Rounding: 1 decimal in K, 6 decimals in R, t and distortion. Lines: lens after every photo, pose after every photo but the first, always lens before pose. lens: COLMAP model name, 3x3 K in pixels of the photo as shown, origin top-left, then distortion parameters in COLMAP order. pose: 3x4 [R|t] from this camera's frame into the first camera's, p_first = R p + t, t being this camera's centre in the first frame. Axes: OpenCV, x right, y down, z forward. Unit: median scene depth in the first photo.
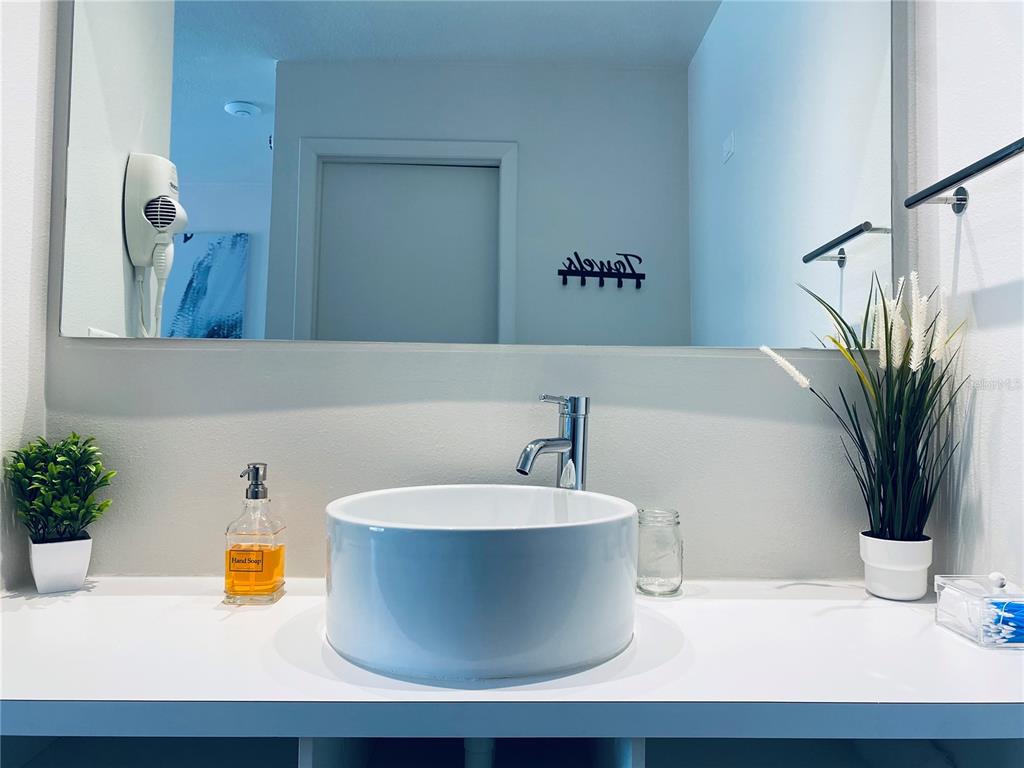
lens RADIAL K [[778.1, 0, 519.4], [0, 778.1, 341.2], [0, 0, 1]] dist [0.042718, -0.064431]
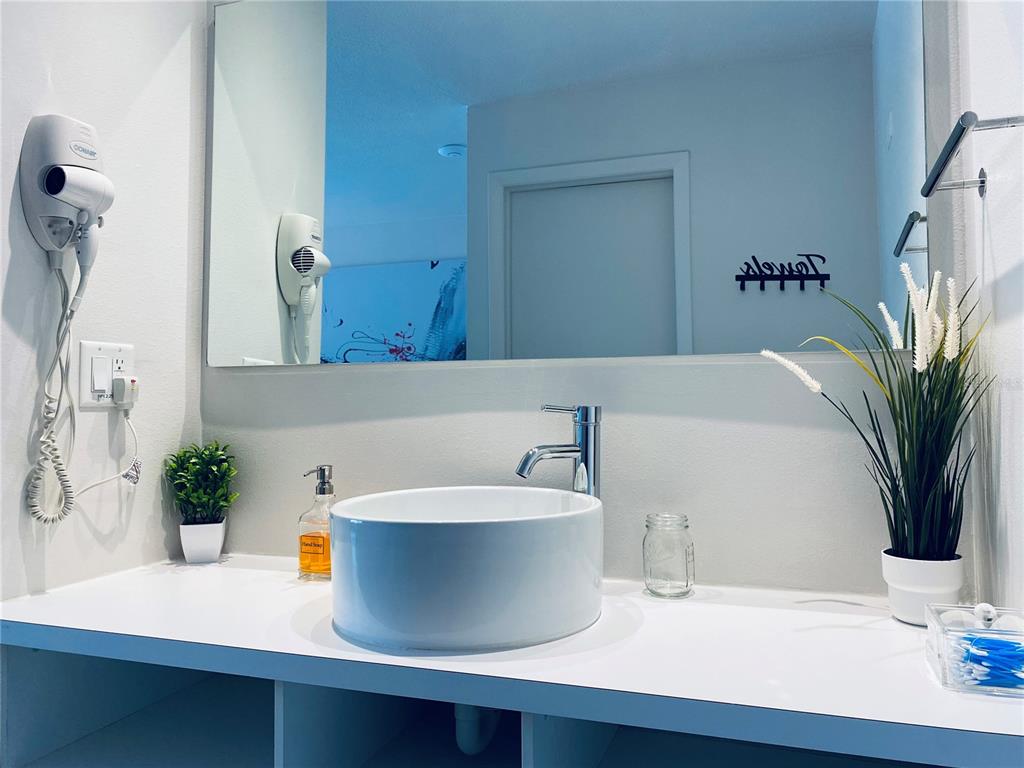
lens RADIAL K [[778.1, 0, 530.3], [0, 778.1, 353.1], [0, 0, 1]] dist [0.042718, -0.064431]
pose [[0.938620, -0.039886, -0.342640, 0.365619], [0.040371, 0.999168, -0.005718, 0.001294], [0.342583, -0.008466, 0.939449, -0.028245]]
